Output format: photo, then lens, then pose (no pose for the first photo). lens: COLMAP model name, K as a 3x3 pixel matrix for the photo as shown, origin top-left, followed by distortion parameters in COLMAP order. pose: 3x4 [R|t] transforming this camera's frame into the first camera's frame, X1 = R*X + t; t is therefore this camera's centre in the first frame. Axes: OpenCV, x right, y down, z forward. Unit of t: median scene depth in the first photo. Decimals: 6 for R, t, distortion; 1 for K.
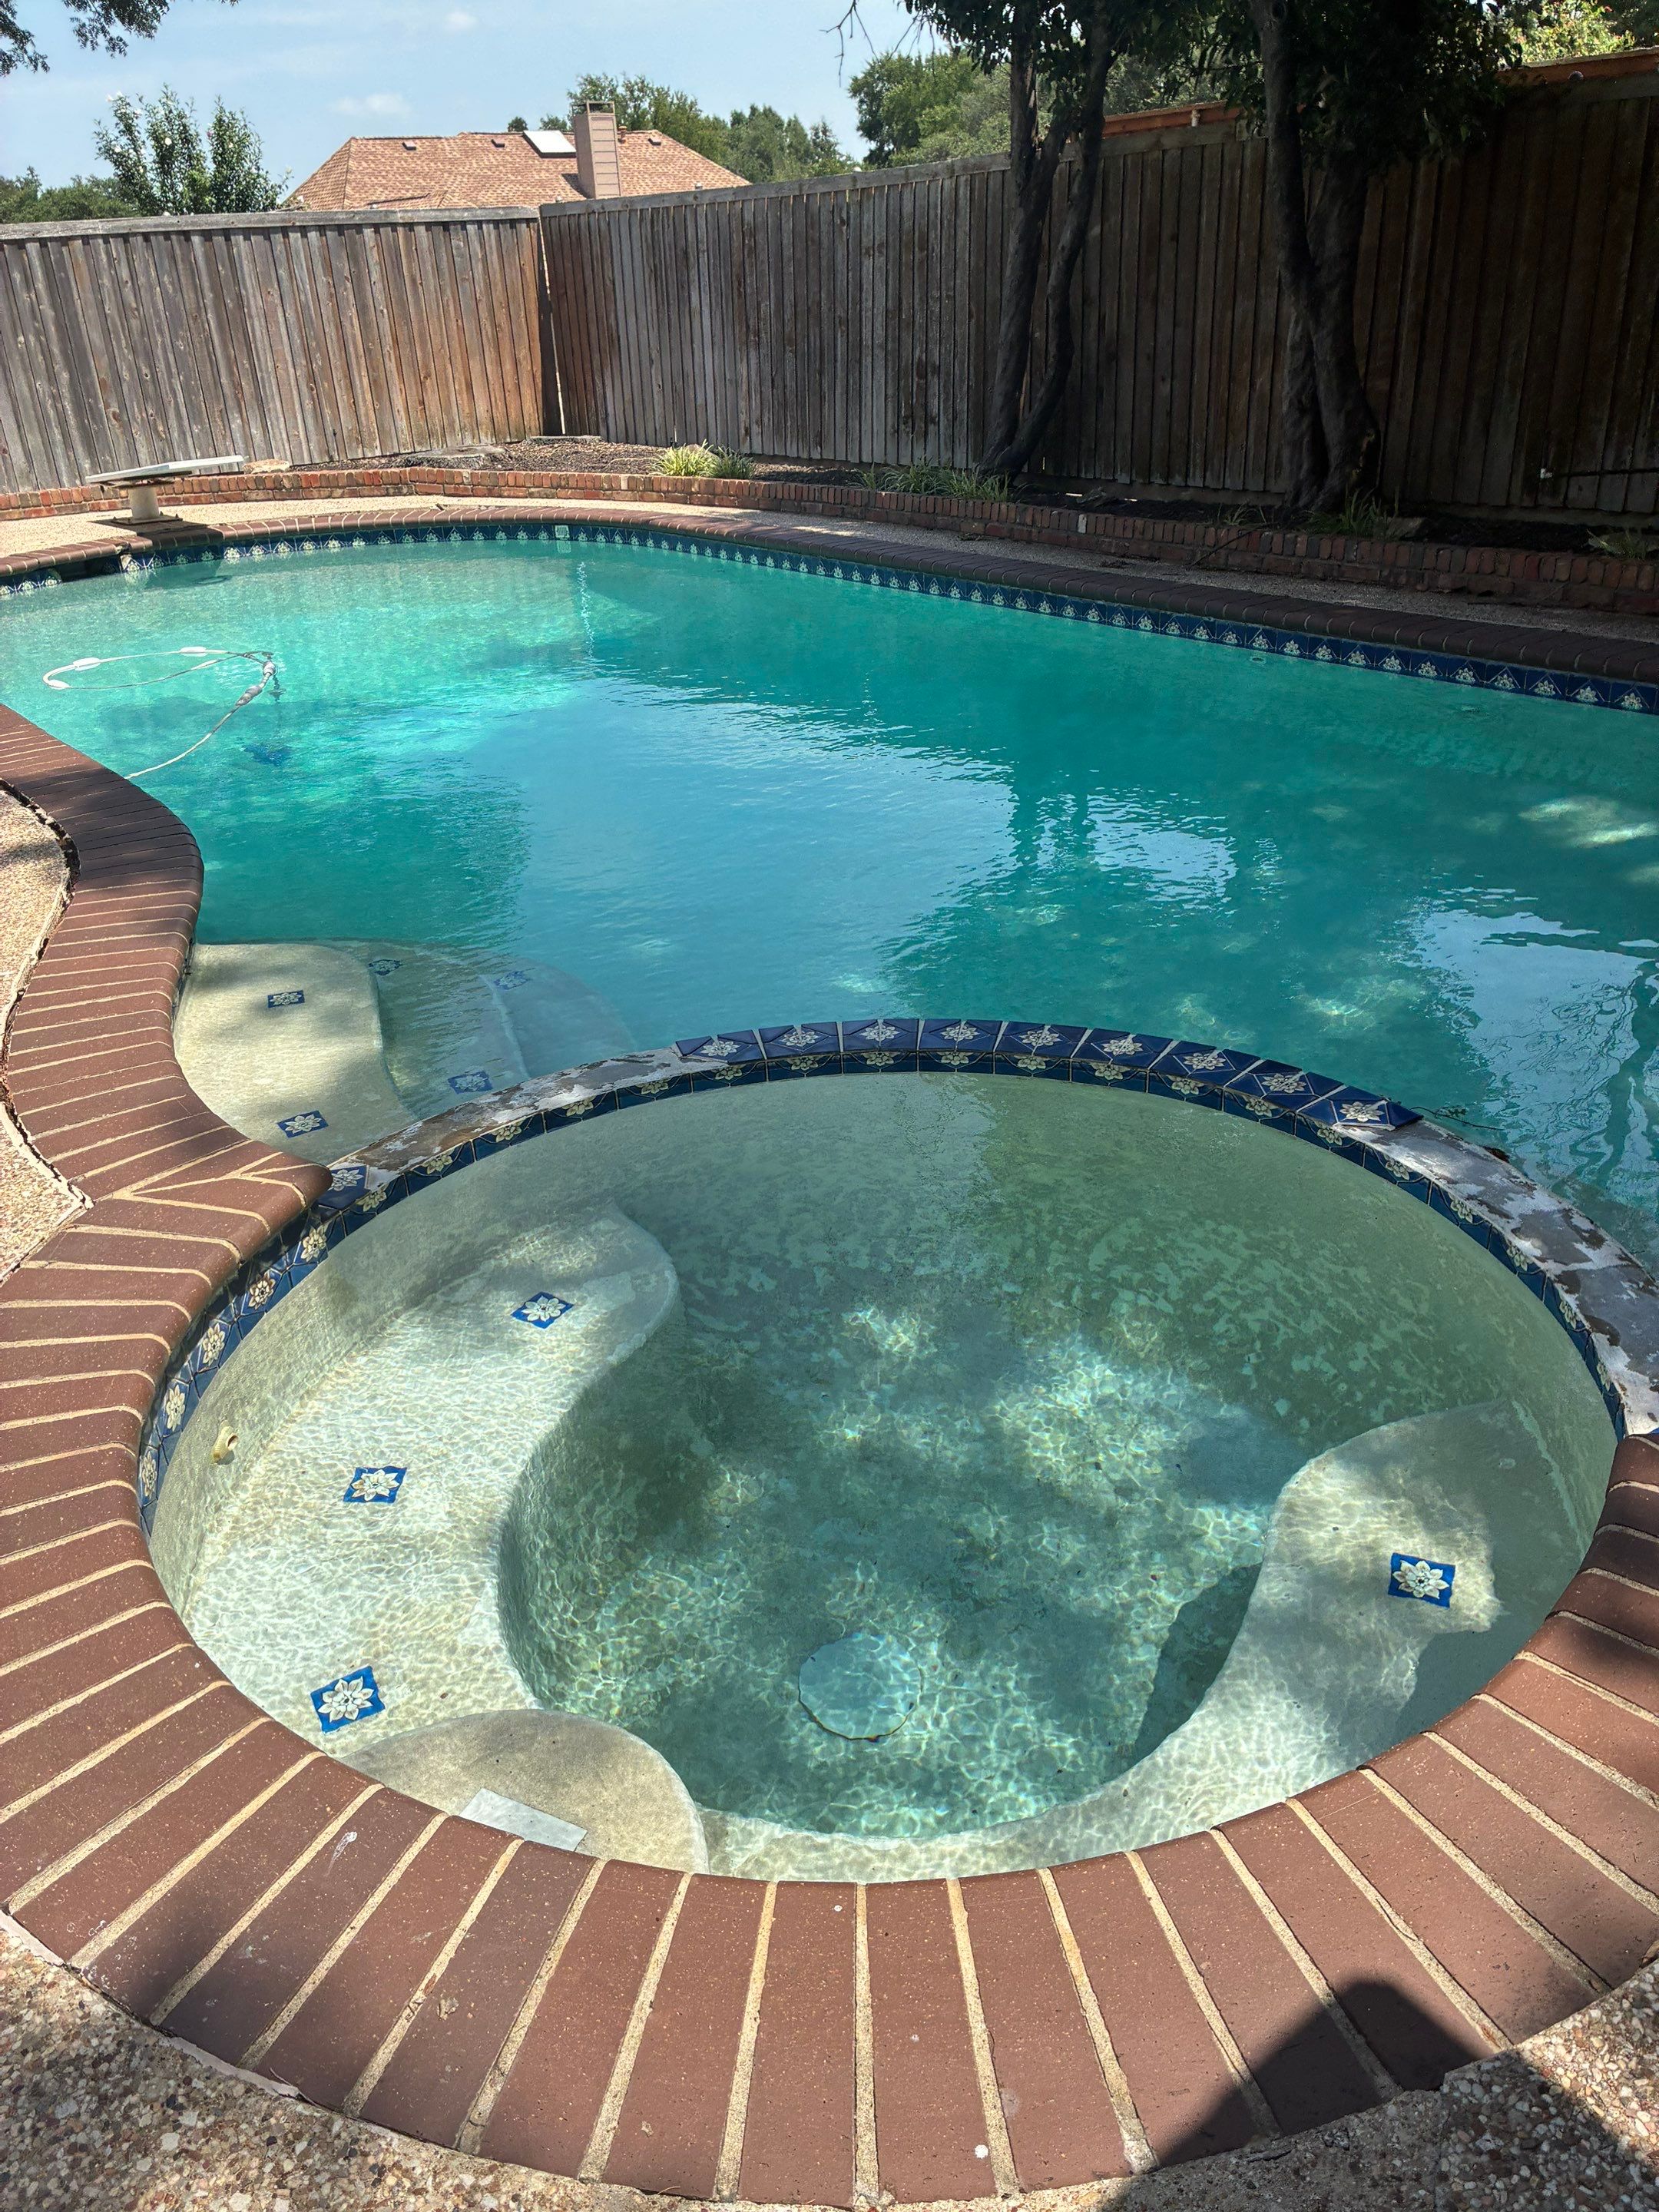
lens RADIAL K [[1627.5, 0, 826.6], [0, 1627.5, 1083.2], [0, 0, 1]] dist [0.094231, -0.111555]
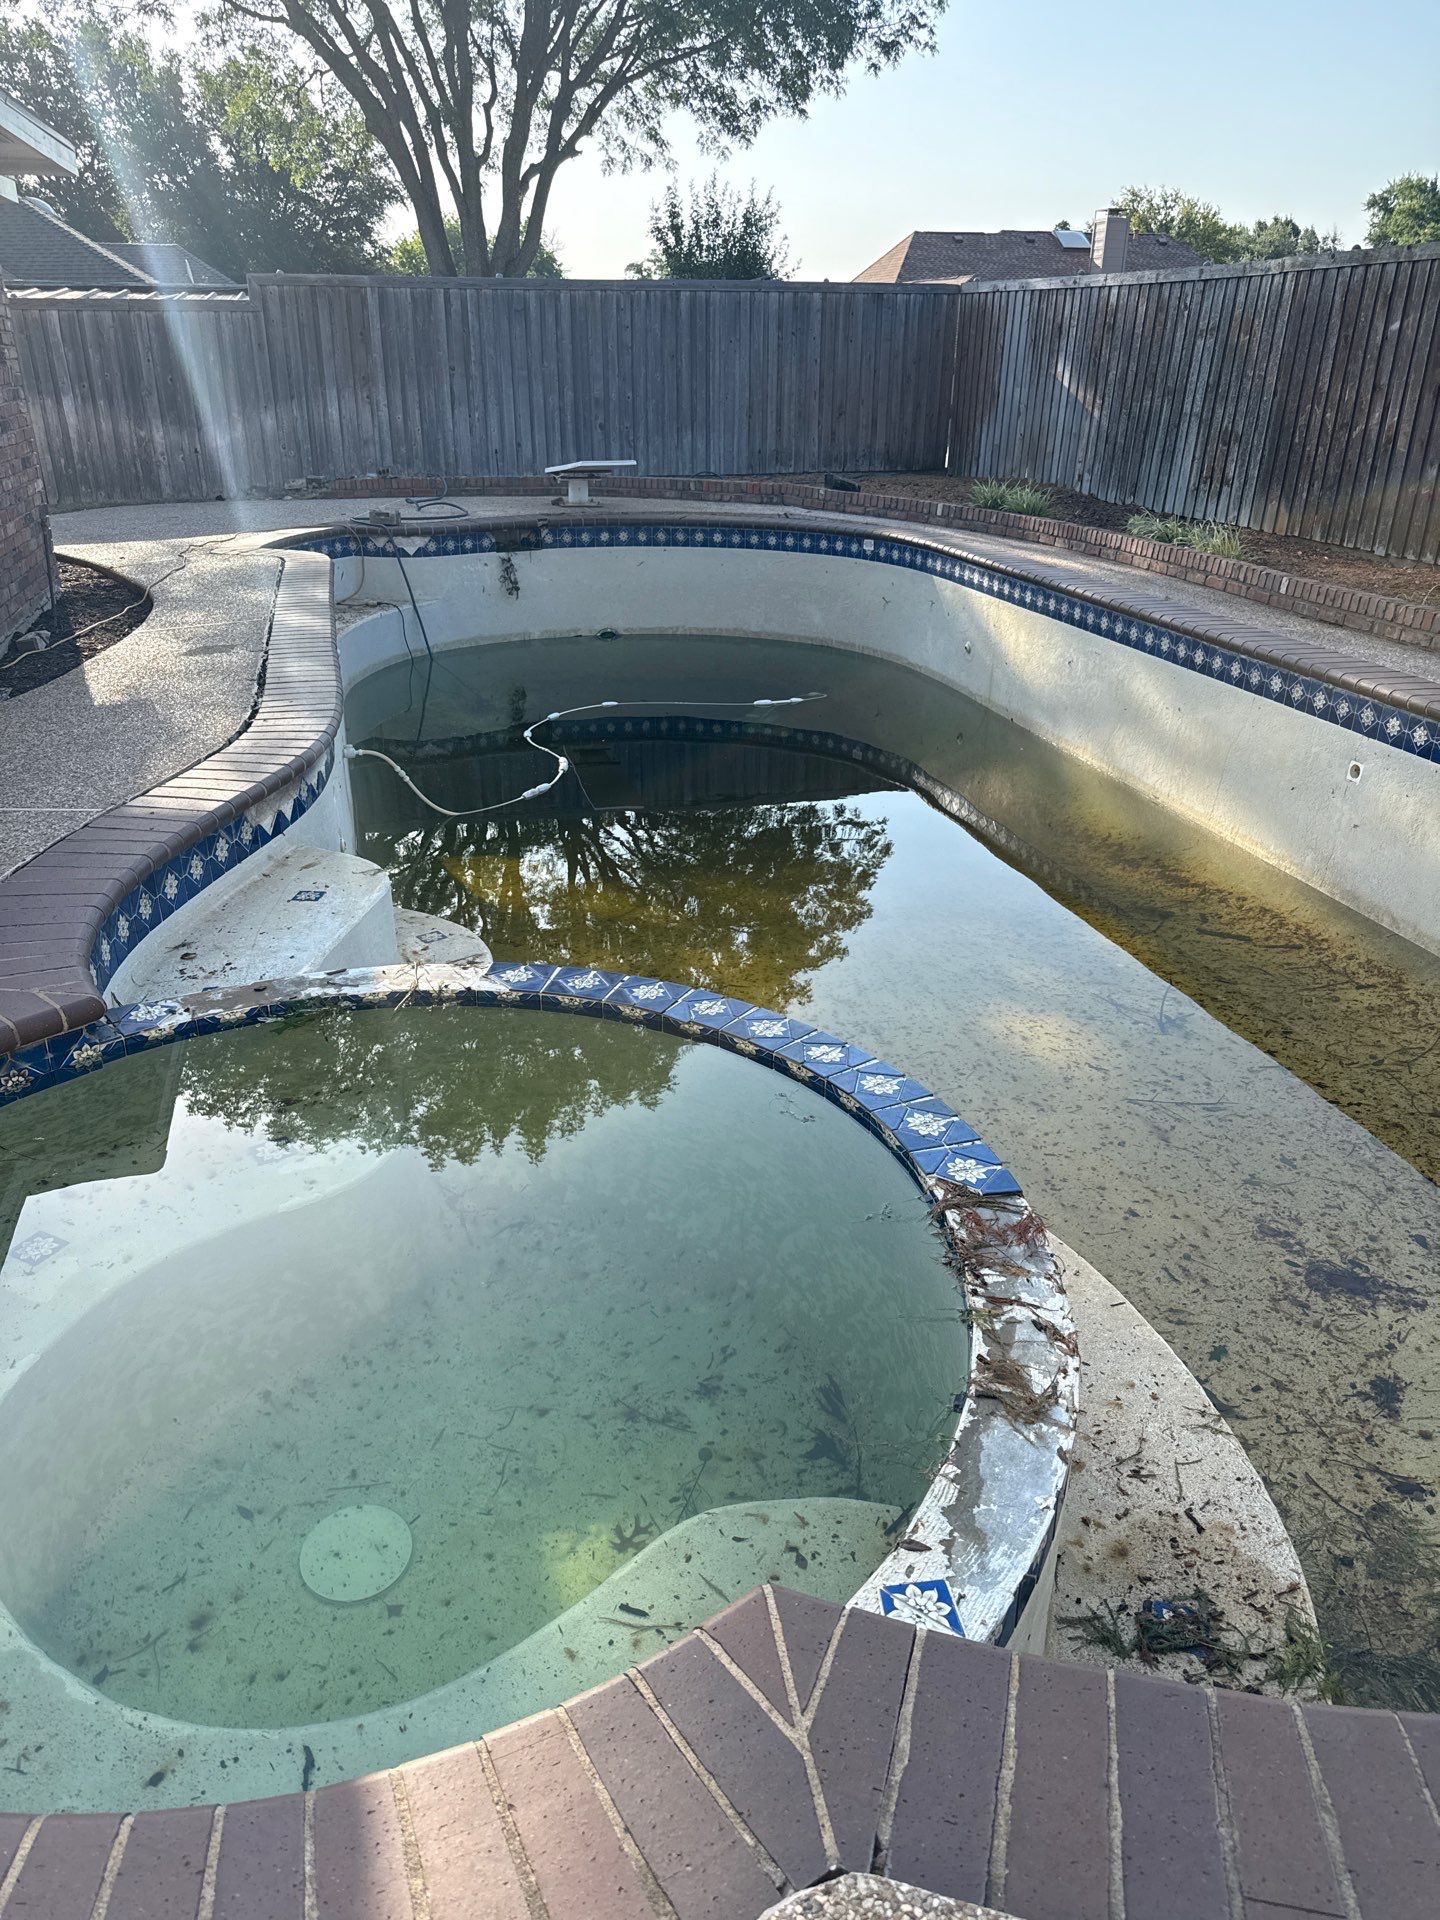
lens RADIAL K [[1348.9, 0, 720.0], [0, 1348.9, 960.0], [0, 0, 1]] dist [0.003866, -0.006880]
pose [[0.921825, 0.209118, -0.326357, 0.094812], [-0.217272, 0.976041, 0.011708, -0.019286], [0.320986, 0.060116, 0.945174, 0.038819]]
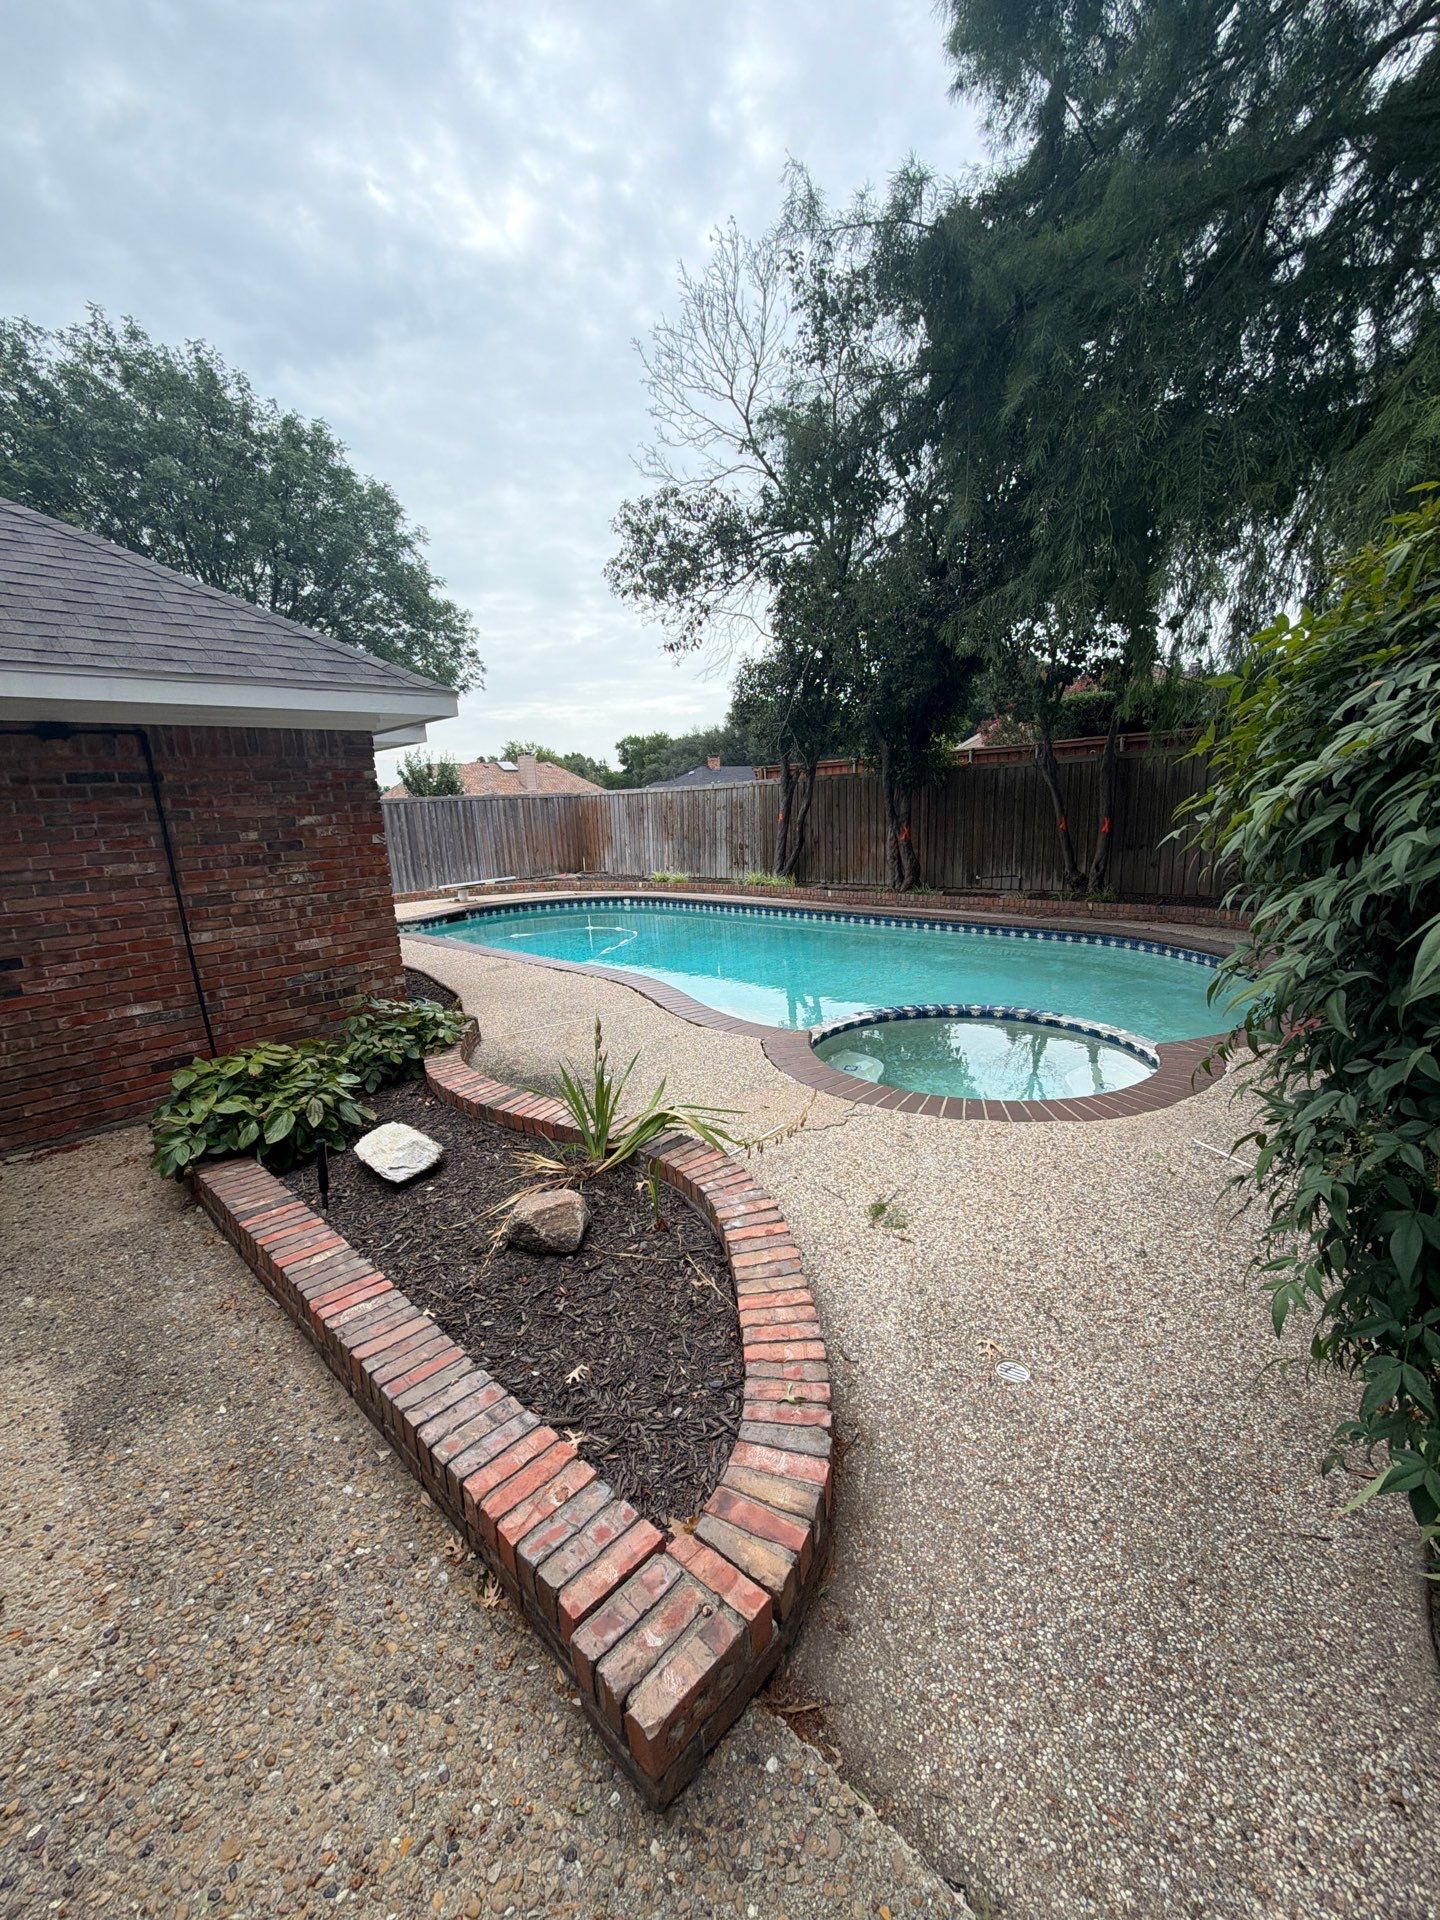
lens RADIAL K [[746.7, 0, 714.5], [0, 746.7, 974.6], [0, 0, 1]] dist [0.000269, -0.000045]
pose [[0.986780, -0.029611, 0.159339, -0.165902], [0.067076, 0.969628, -0.235207, 0.065444], [-0.147535, 0.242785, 0.958795, -0.140141]]
